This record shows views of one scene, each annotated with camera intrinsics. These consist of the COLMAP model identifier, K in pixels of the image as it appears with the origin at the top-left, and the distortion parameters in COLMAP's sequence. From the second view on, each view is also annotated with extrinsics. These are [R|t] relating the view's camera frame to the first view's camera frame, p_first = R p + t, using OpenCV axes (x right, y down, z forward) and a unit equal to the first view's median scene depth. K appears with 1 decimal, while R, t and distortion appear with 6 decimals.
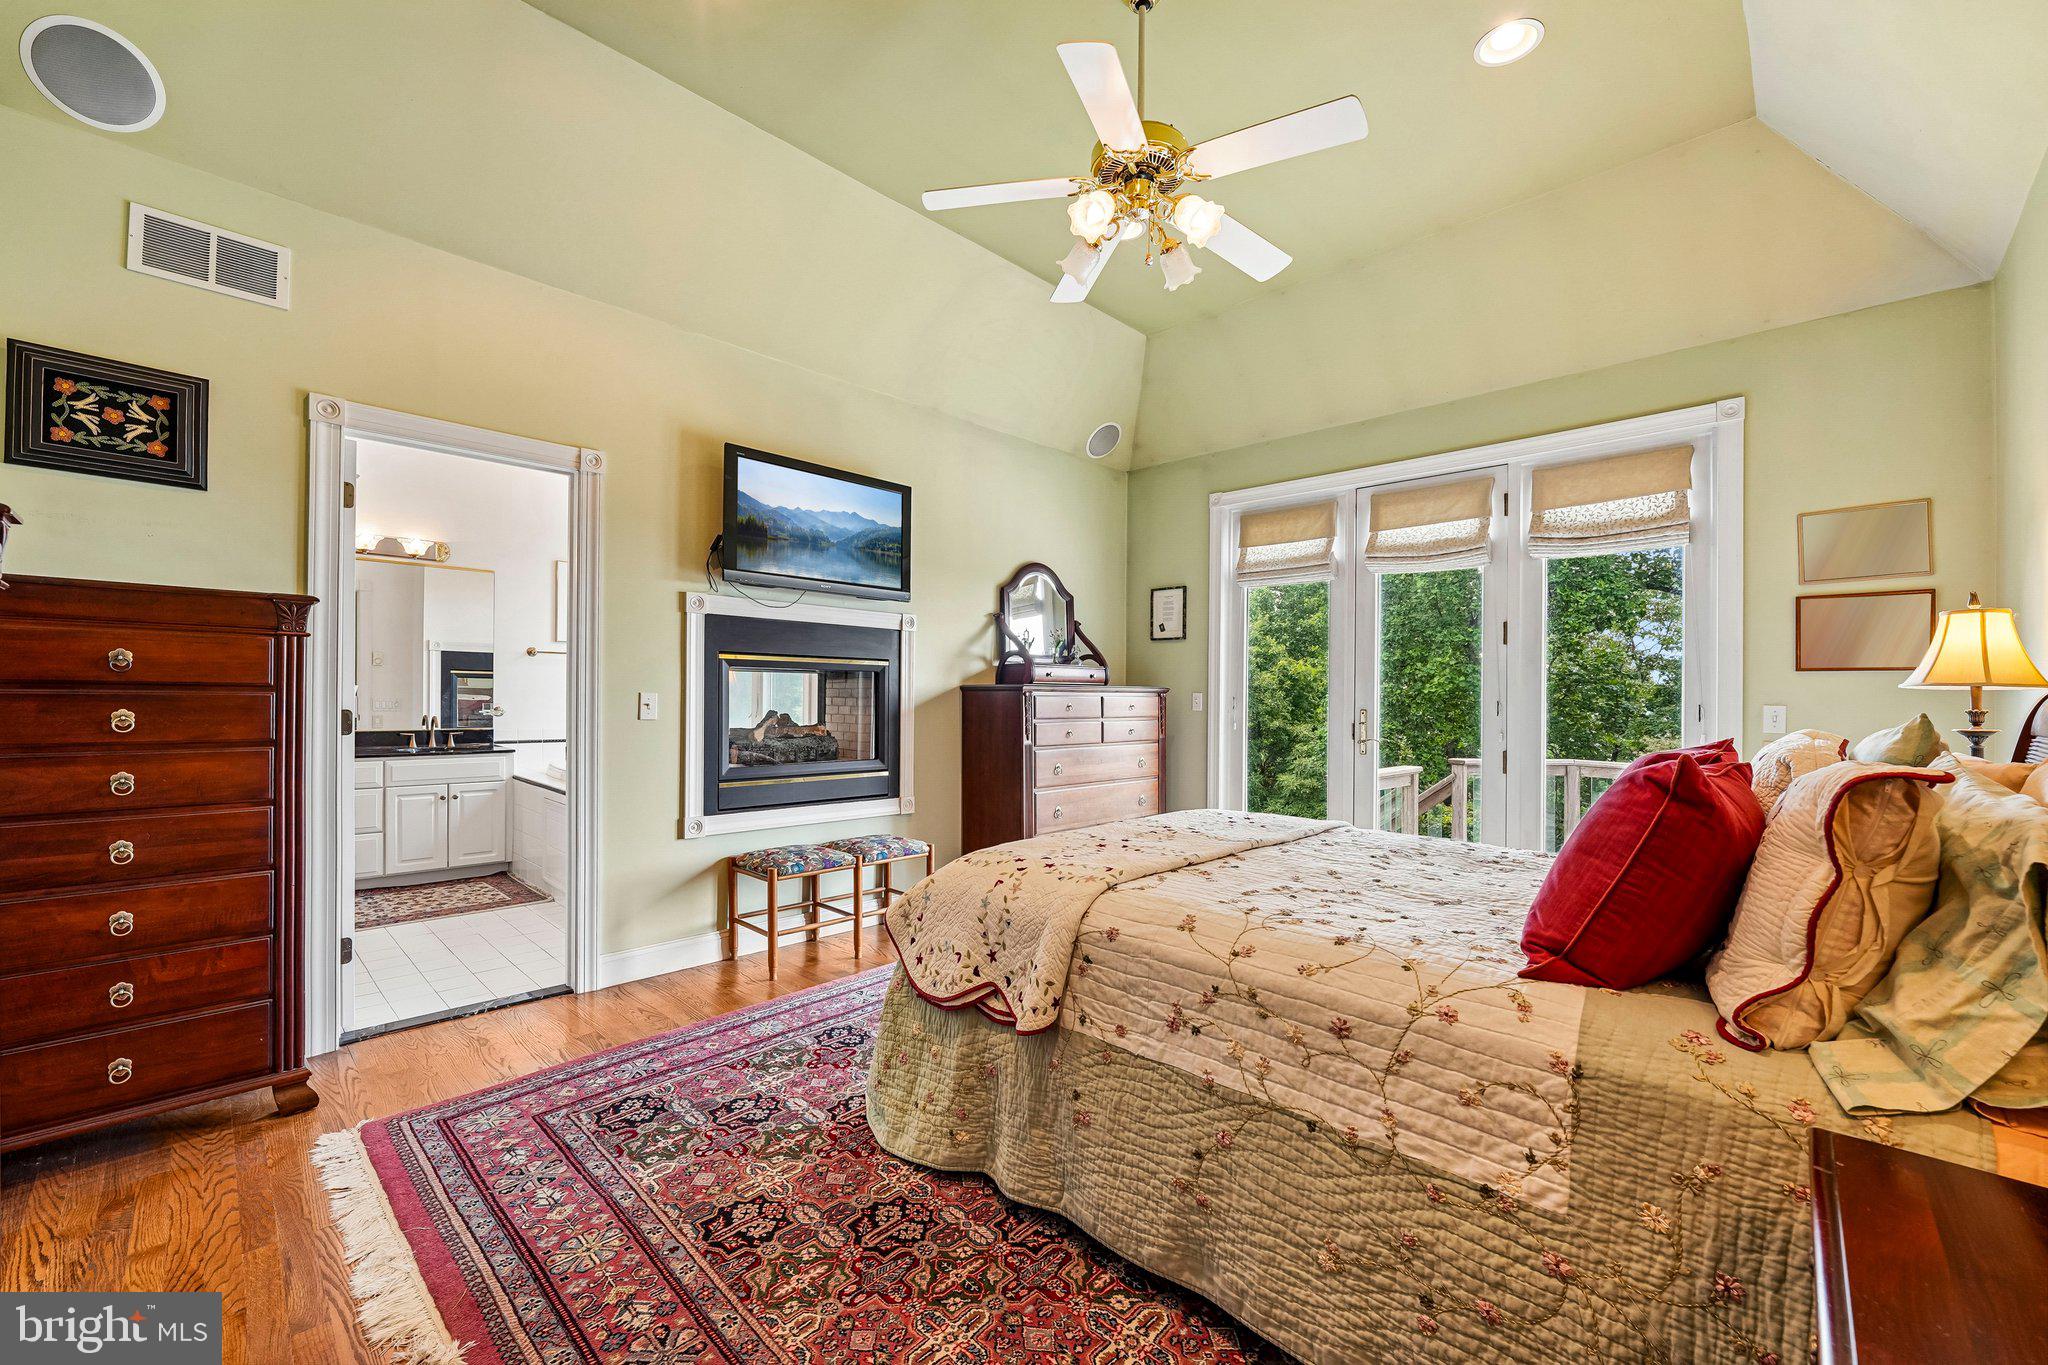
lens RADIAL K [[822.7, 0, 1007.6], [0, 822.7, 679.3], [0, 0, 1]] dist [-0.000651, -0.000013]
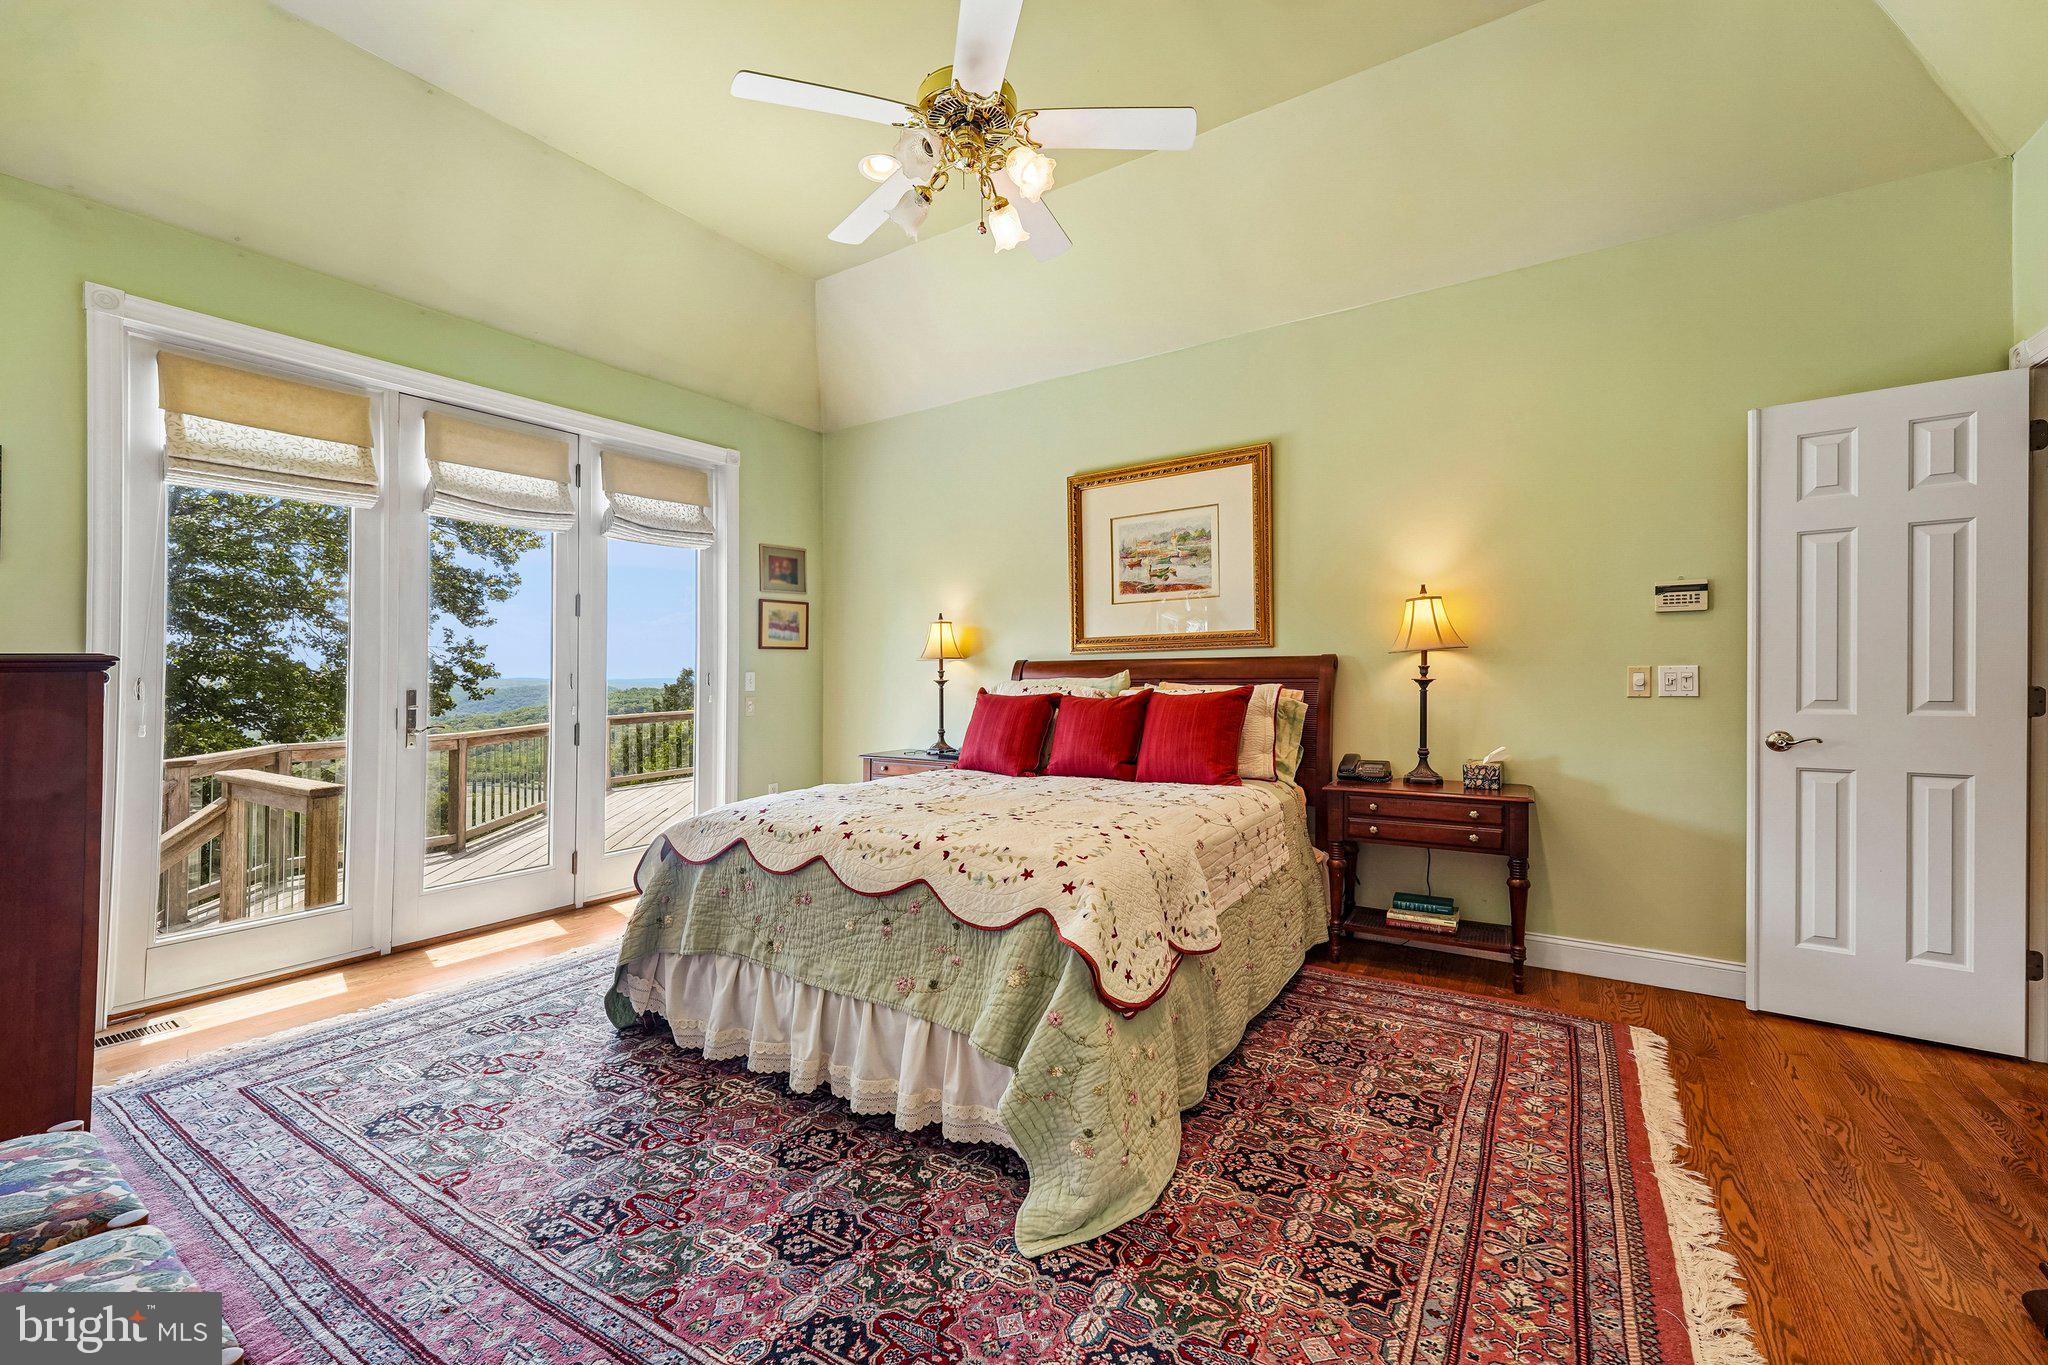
lens RADIAL K [[822.7, 0, 1007.6], [0, 822.7, 679.3], [0, 0, 1]] dist [-0.000651, -0.000013]
pose [[-0.203092, -0.022038, 0.978912, -1.138930], [-0.013590, 0.999714, 0.019686, 0.020330], [-0.979065, -0.009306, -0.203333, 1.612805]]
